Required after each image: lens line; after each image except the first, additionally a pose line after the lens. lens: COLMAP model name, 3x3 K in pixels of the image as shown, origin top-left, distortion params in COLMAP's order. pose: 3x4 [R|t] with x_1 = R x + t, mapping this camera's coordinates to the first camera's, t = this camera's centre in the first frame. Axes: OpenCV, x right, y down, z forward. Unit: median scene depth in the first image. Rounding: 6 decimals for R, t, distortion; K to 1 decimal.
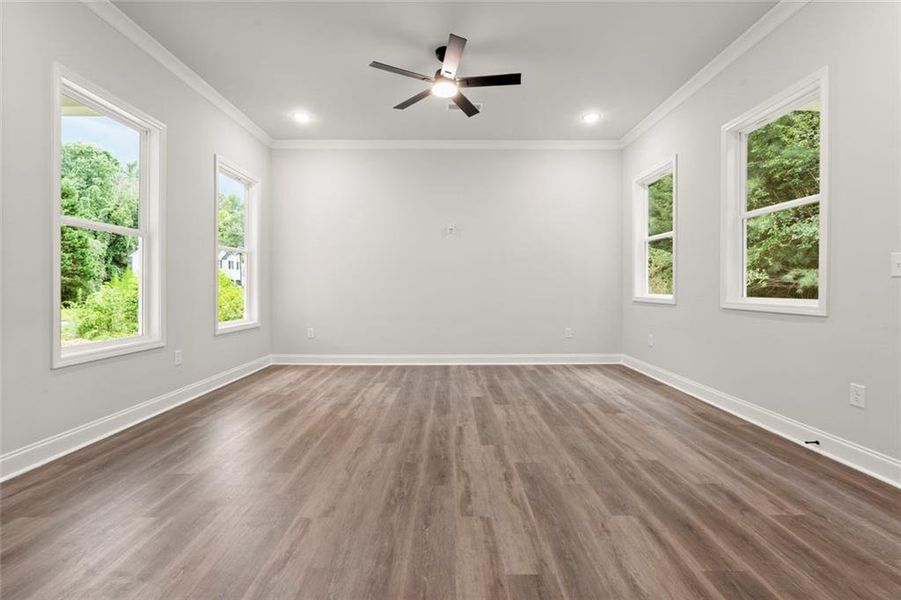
lens RADIAL K [[397.7, 0, 454.6], [0, 397.7, 290.7], [0, 0, 1]] dist [-0.003840, 0.000648]
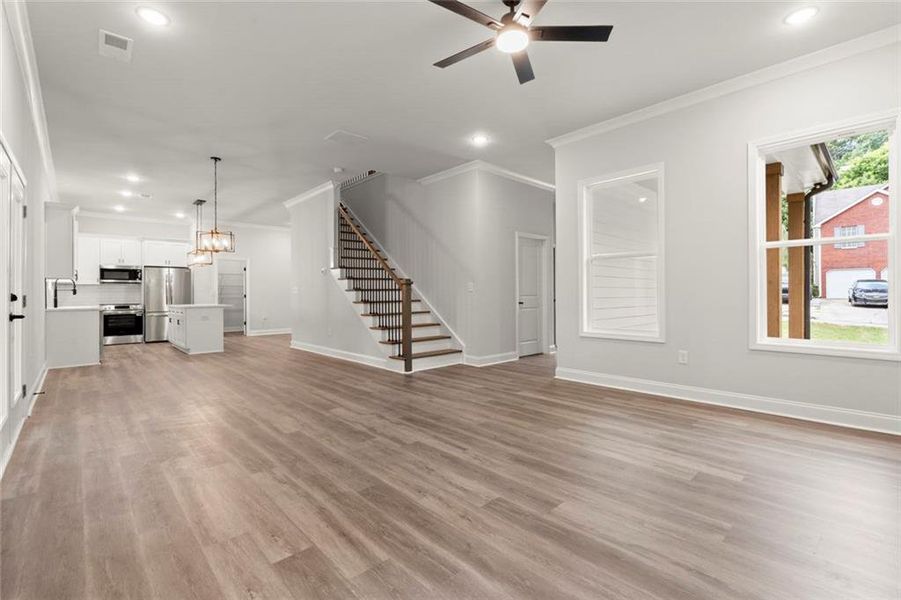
lens RADIAL K [[397.7, 0, 445.6], [0, 397.7, 292.0], [0, 0, 1]] dist [-0.003840, 0.000648]
pose [[-0.744574, -0.000309, -0.667540, 0.753298], [0.002374, 0.999992, -0.003111, -0.016532], [0.667536, -0.003901, -0.744568, 1.901515]]
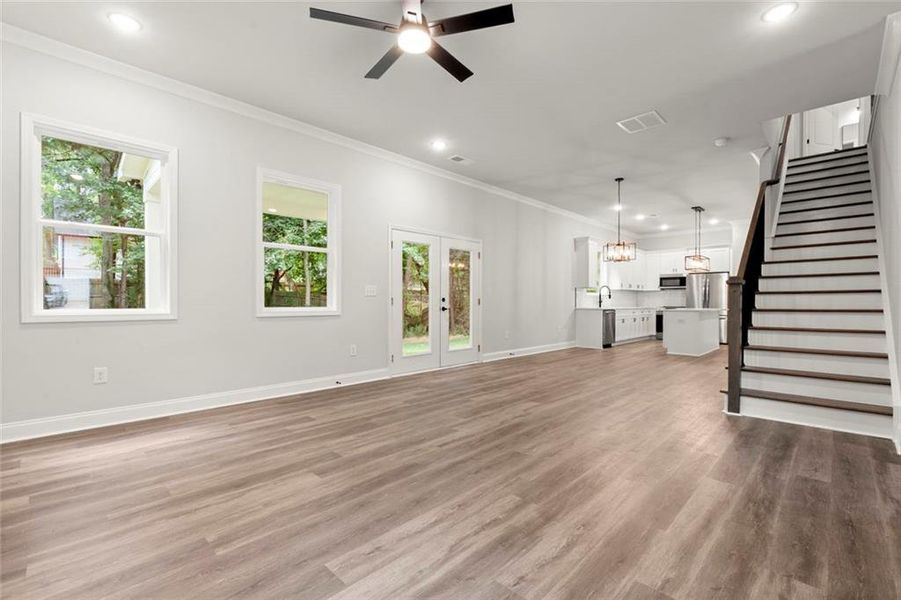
lens RADIAL K [[397.7, 0, 460.9], [0, 397.7, 301.3], [0, 0, 1]] dist [-0.003840, 0.000648]
pose [[-0.720195, -0.001833, 0.693769, -0.785877], [0.002114, 0.999986, 0.004837, -0.008977], [-0.693768, 0.004950, -0.720181, 1.898222]]
